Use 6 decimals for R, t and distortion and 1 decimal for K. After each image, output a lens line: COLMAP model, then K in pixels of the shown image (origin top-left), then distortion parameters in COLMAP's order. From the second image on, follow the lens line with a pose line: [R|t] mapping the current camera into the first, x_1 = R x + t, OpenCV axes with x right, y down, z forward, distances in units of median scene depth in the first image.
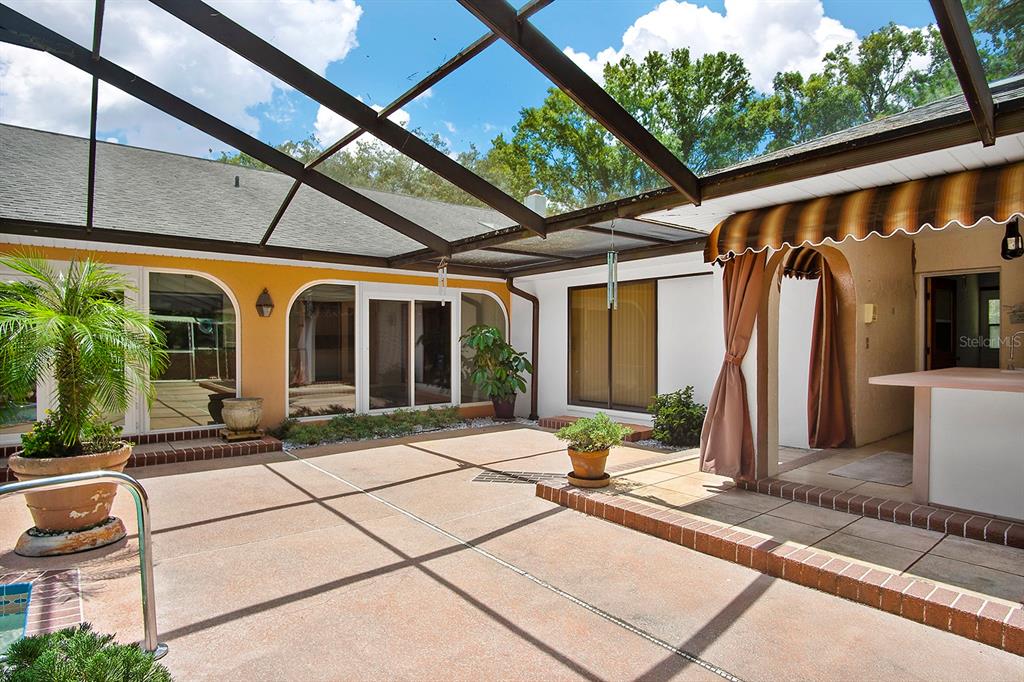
lens RADIAL K [[557.7, 0, 512.0], [0, 557.7, 341.0], [0, 0, 1]] dist [-0.031663, 0.000322]
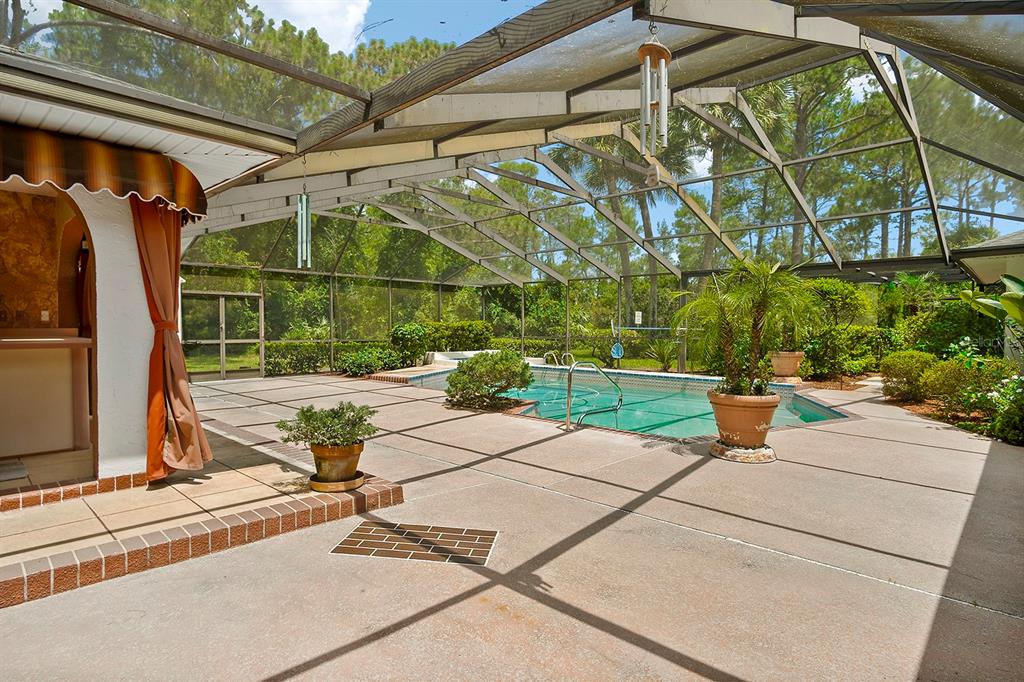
lens RADIAL K [[557.7, 0, 512.0], [0, 557.7, 341.0], [0, 0, 1]] dist [-0.031663, 0.000322]
pose [[-0.990293, 0.007703, -0.138781, -0.005628], [0.004237, 0.999672, 0.025256, 0.026069], [0.138930, 0.024422, -0.990001, 1.876357]]
